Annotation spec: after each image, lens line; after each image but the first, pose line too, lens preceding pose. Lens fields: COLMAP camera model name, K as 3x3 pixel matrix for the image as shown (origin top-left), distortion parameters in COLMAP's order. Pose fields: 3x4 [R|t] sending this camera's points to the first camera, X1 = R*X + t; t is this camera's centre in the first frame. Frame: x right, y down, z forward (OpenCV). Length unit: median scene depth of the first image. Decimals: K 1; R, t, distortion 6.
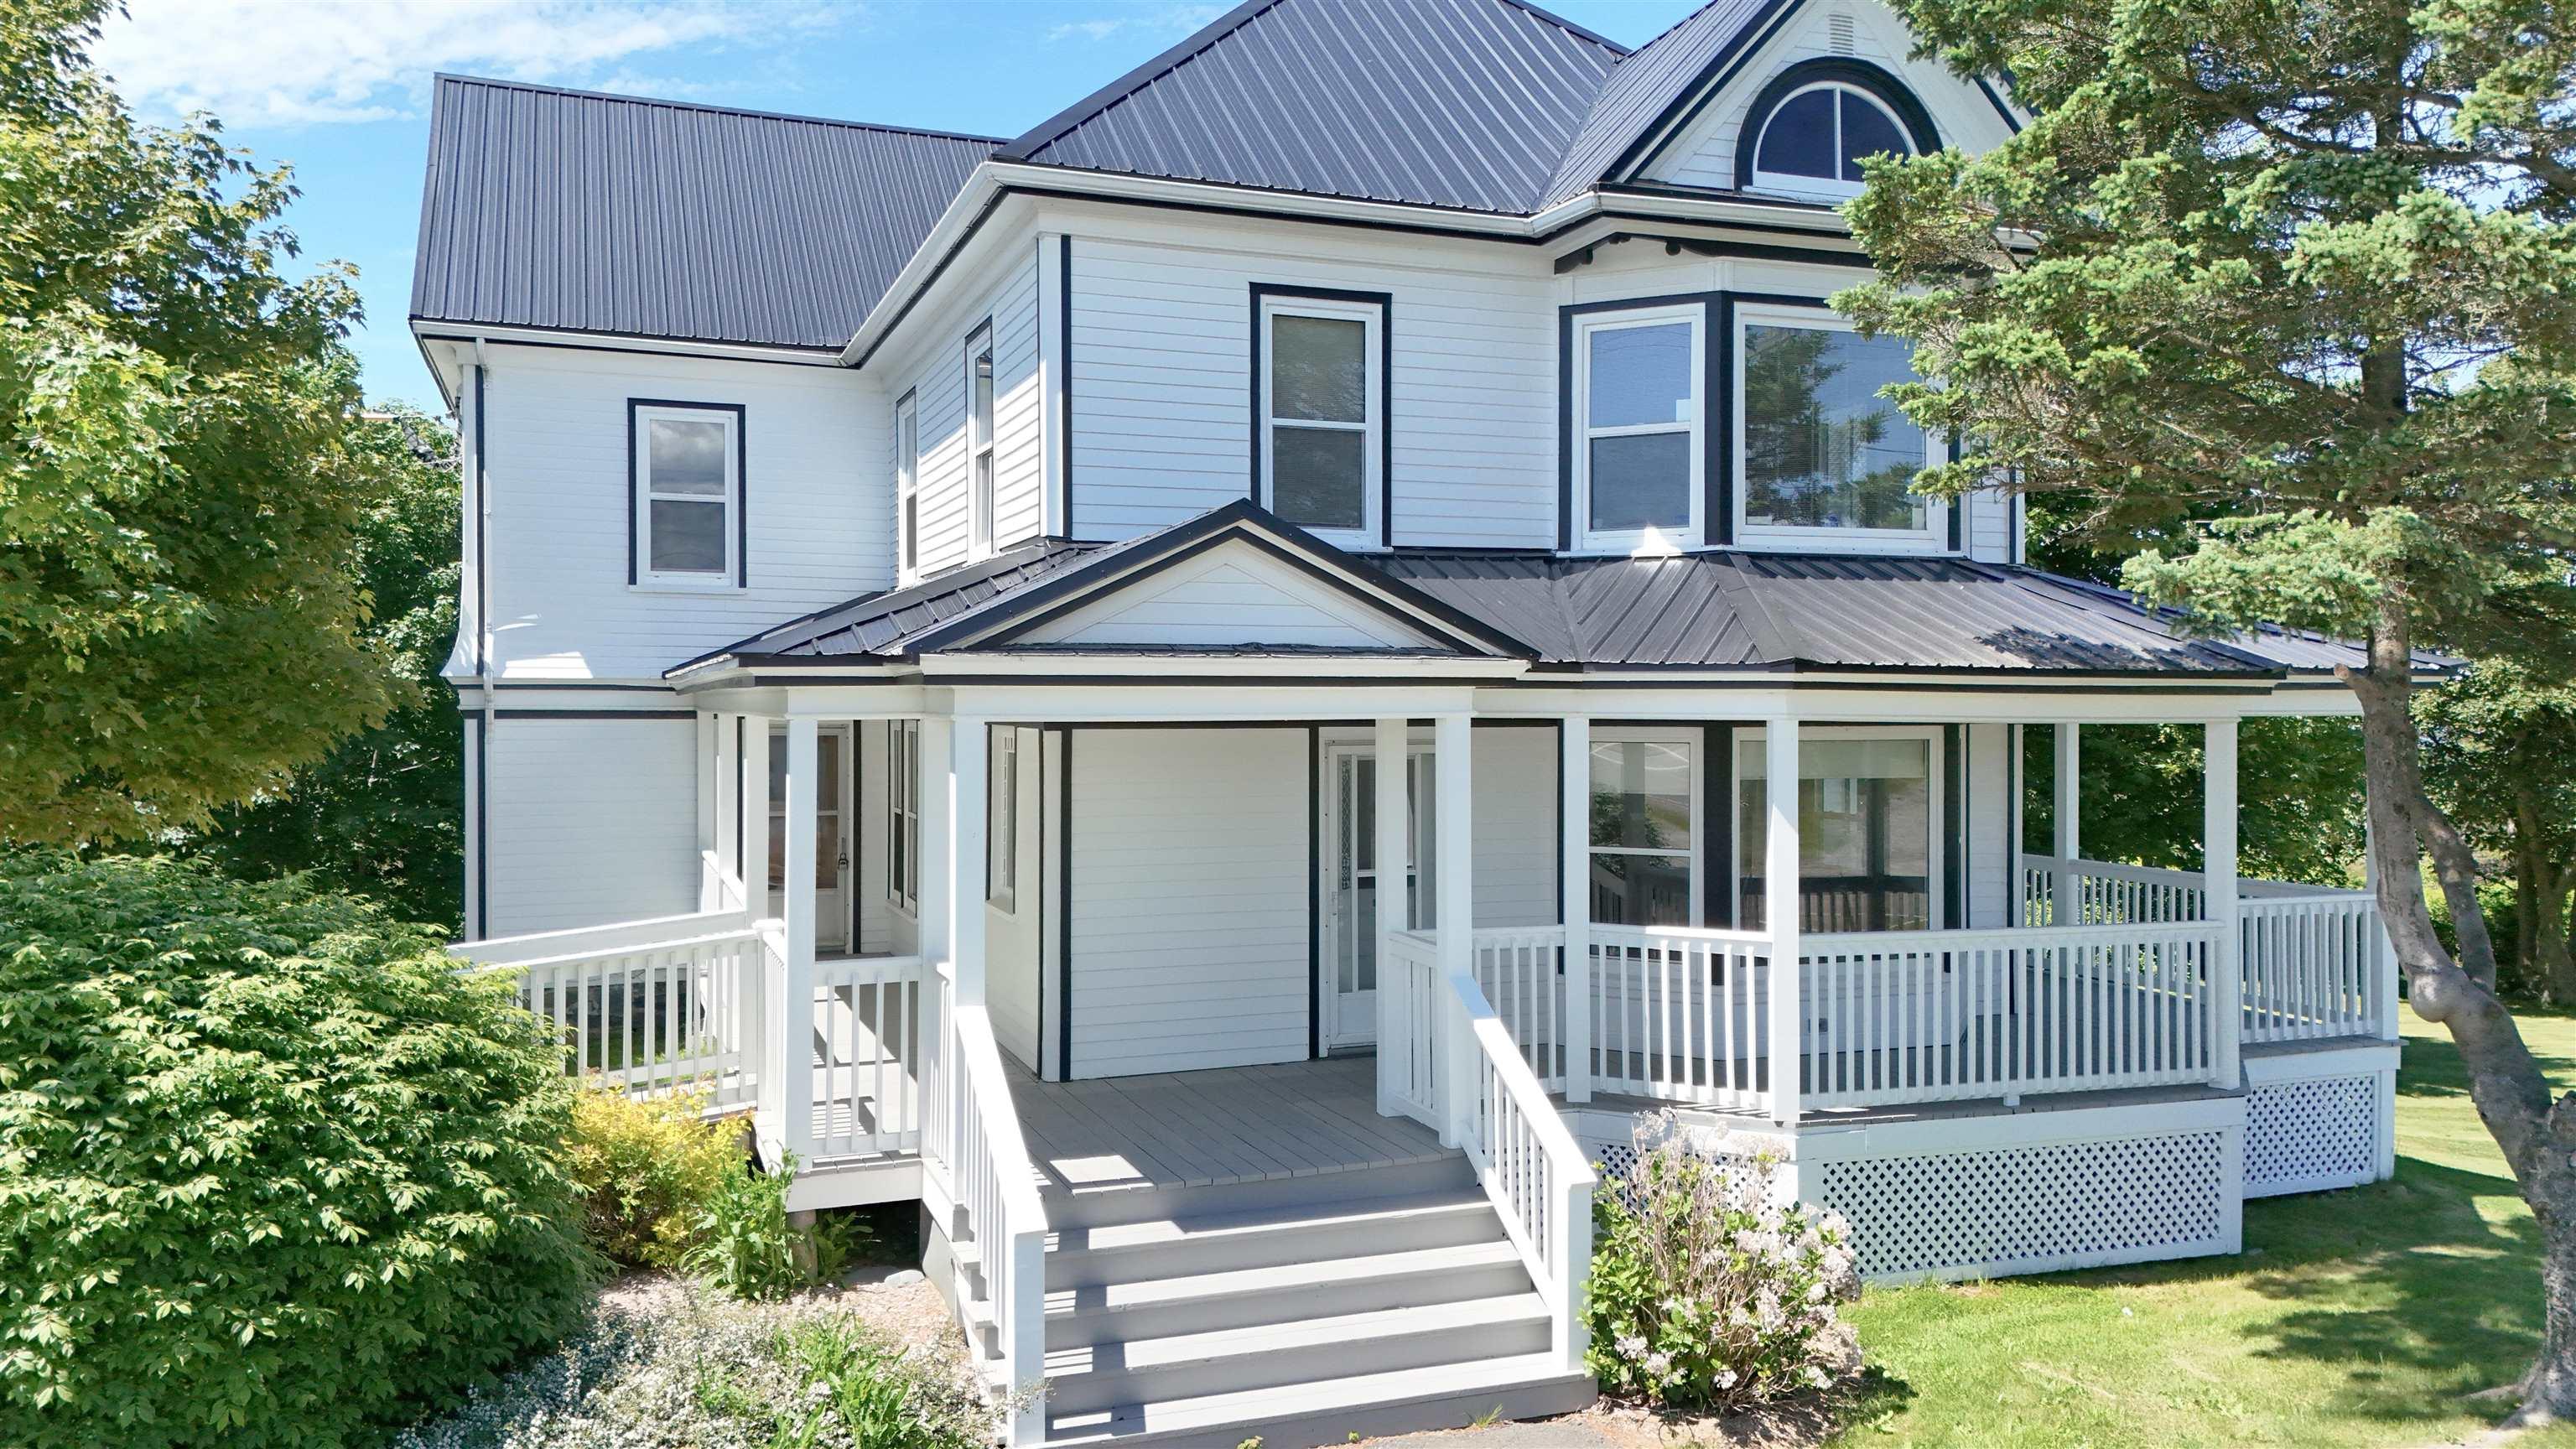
lens RADIAL K [[1891.1, 0, 1300.5], [0, 1891.1, 726.5], [0, 0, 1]] dist [0.058893, -0.001009]
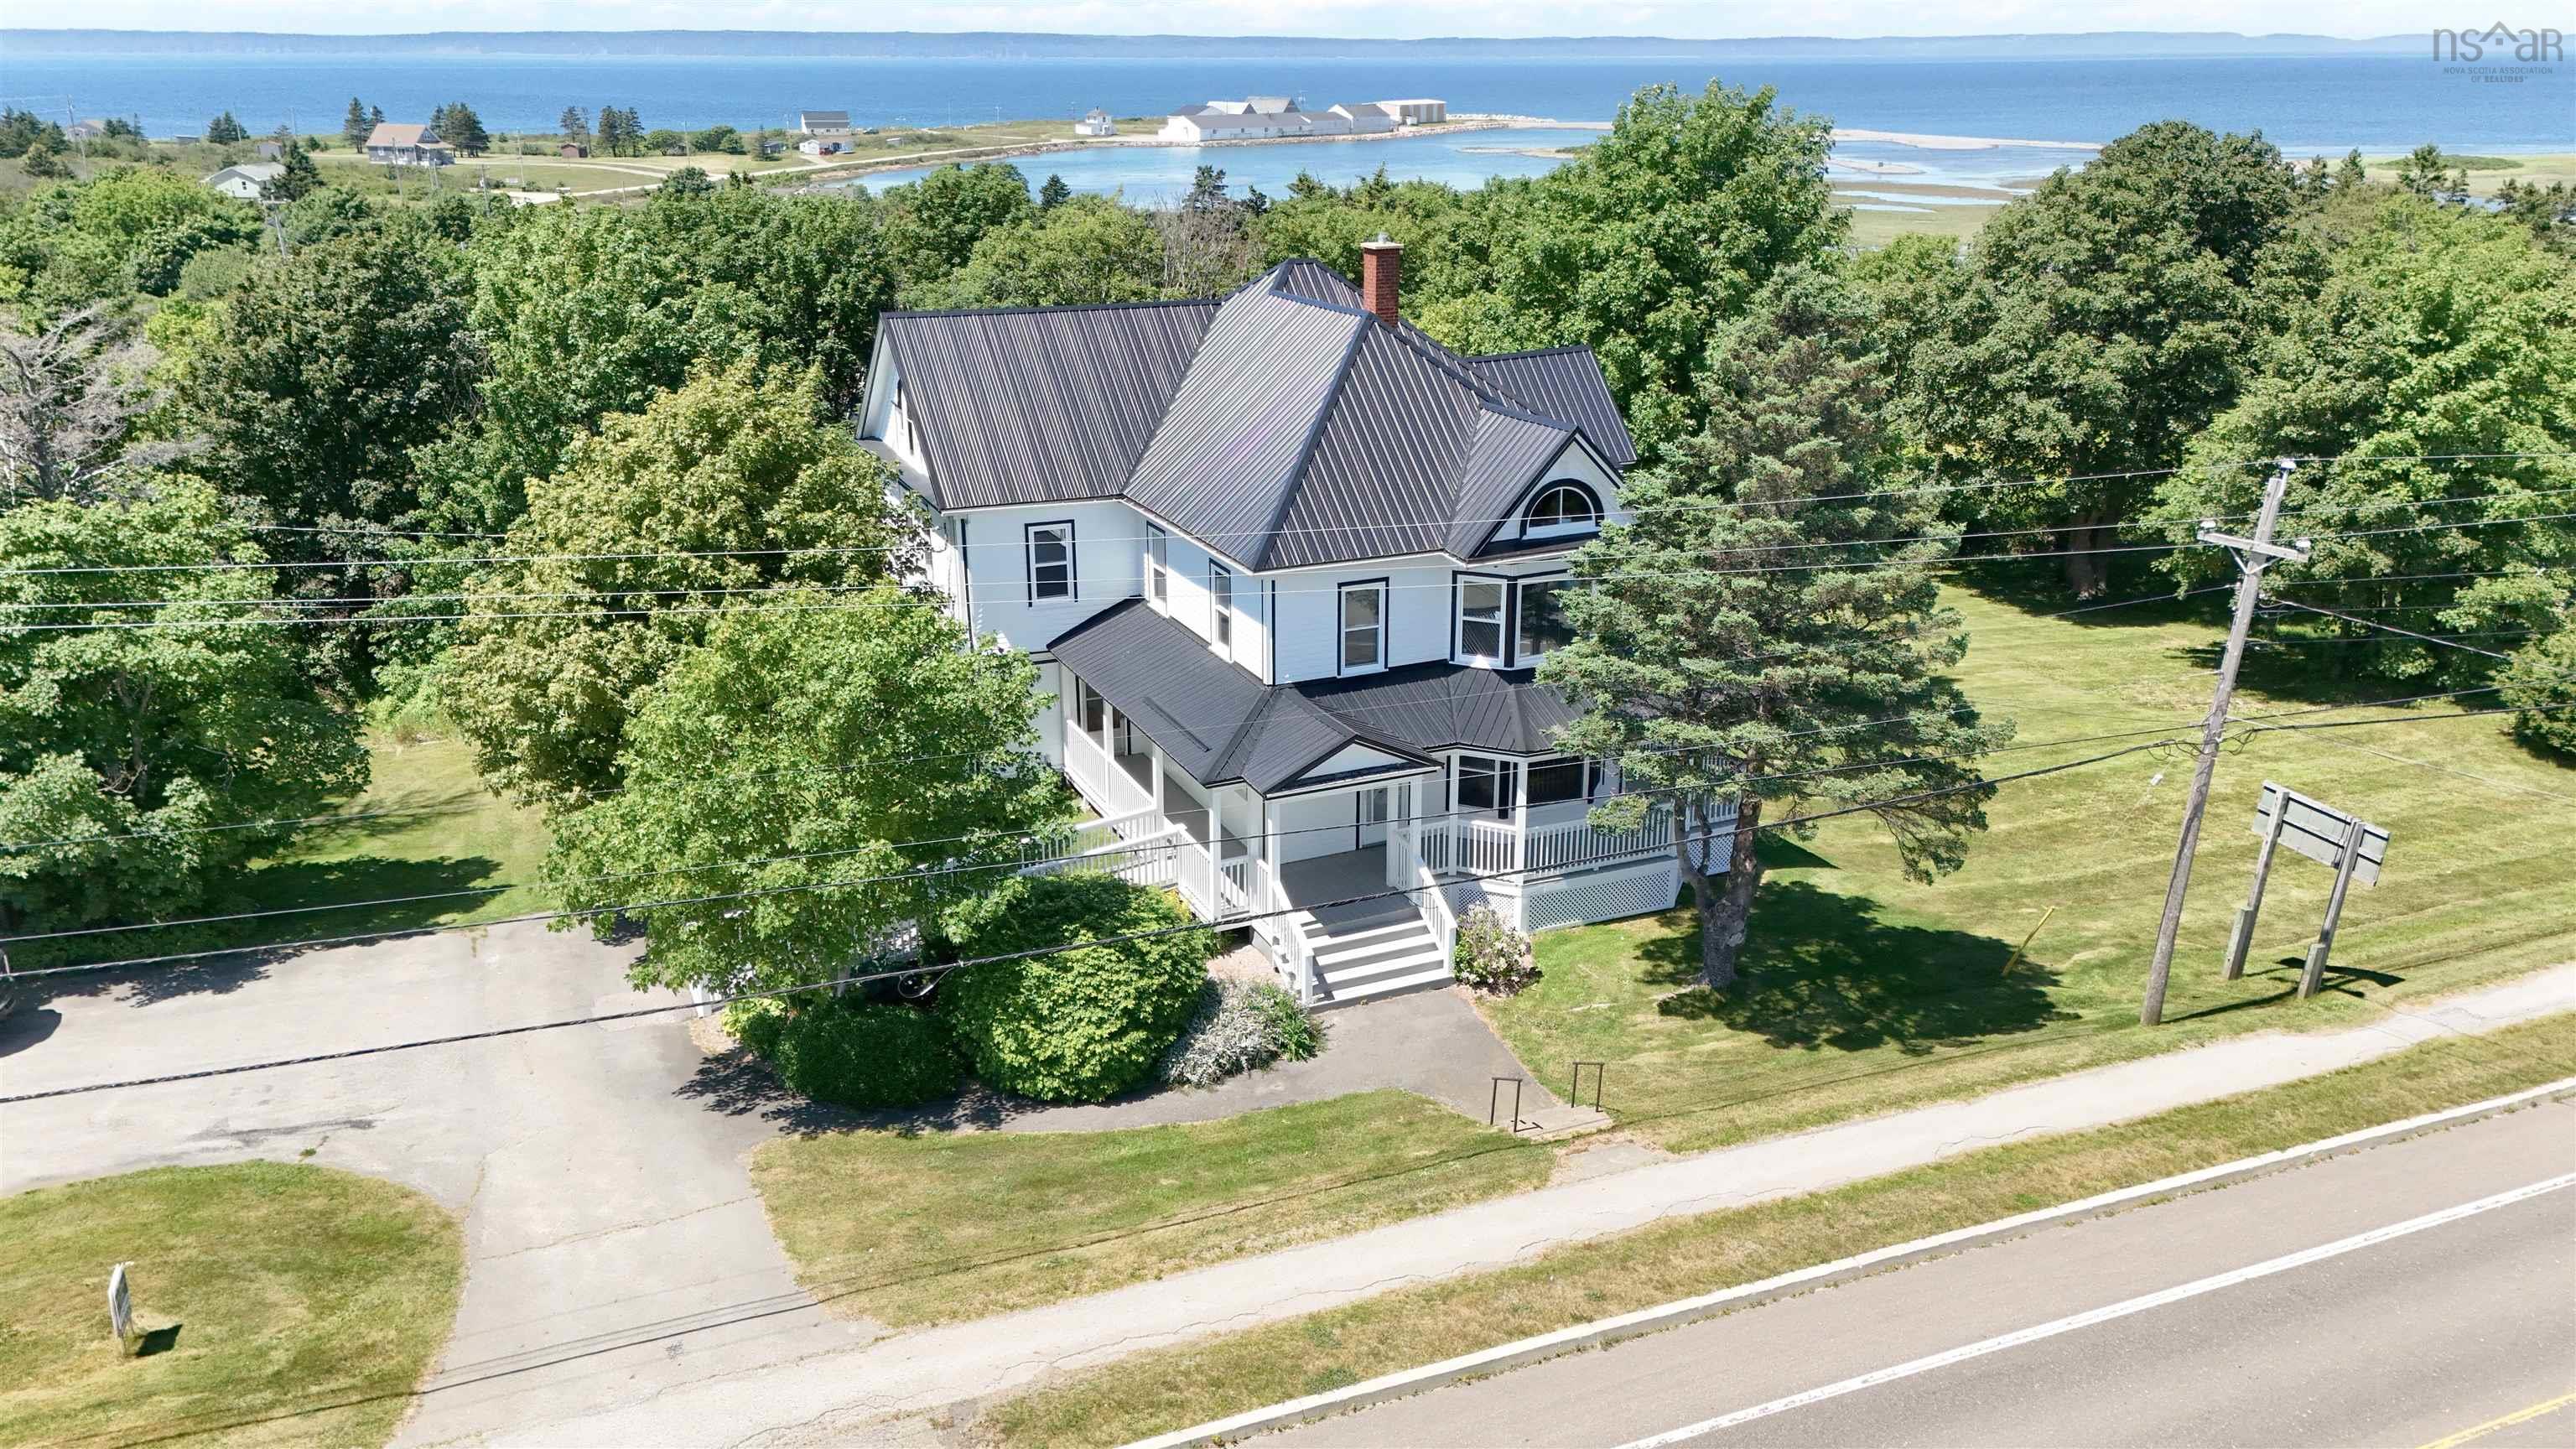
lens RADIAL K [[1858.6, 0, 1288.0], [0, 1858.6, 724.5], [0, 0, 1]] dist [0.085752, -0.072182]
pose [[0.998030, -0.020202, 0.059394, -0.255110], [0.000373, 0.948631, 0.316383, -0.869717], [-0.062734, -0.315738, 0.946770, -1.531165]]
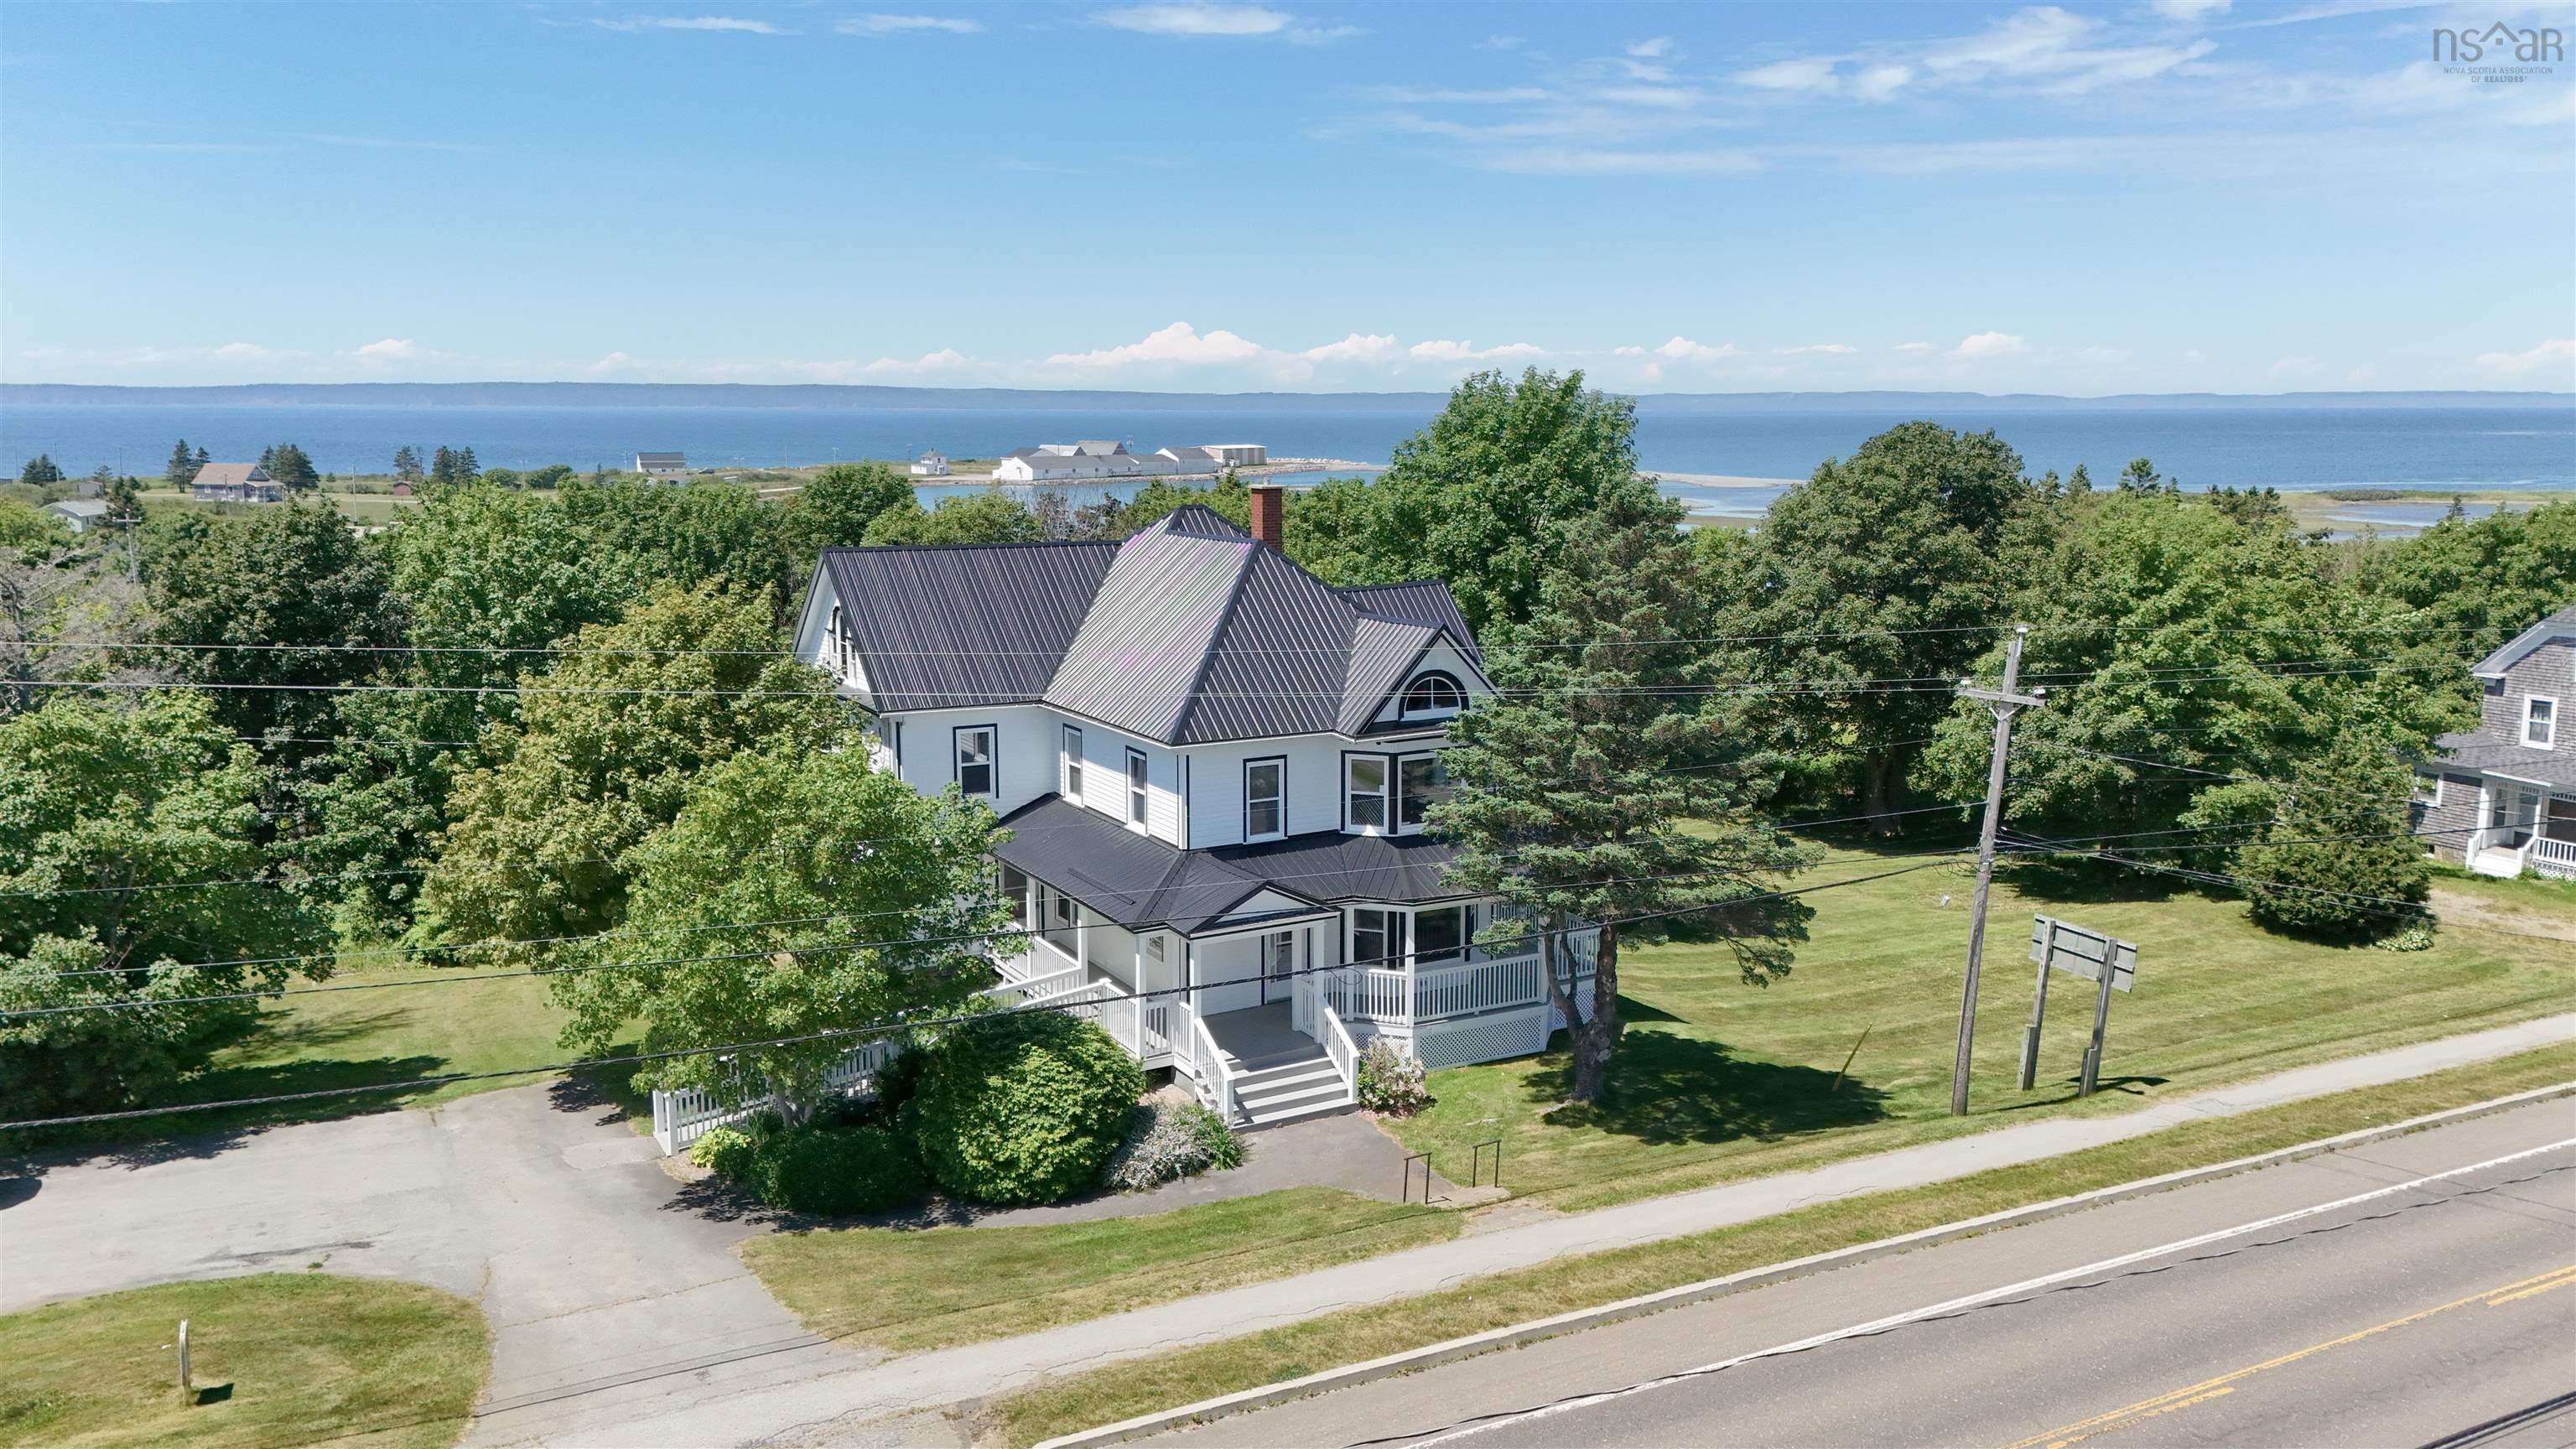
lens RADIAL K [[1858.6, 0, 1288.0], [0, 1858.6, 724.5], [0, 0, 1]] dist [0.085752, -0.072182]
pose [[0.988146, -0.024015, 0.151624, -0.403522], [0.001175, 0.988843, 0.148960, -0.730975], [-0.153509, -0.147016, 0.977149, -1.908472]]
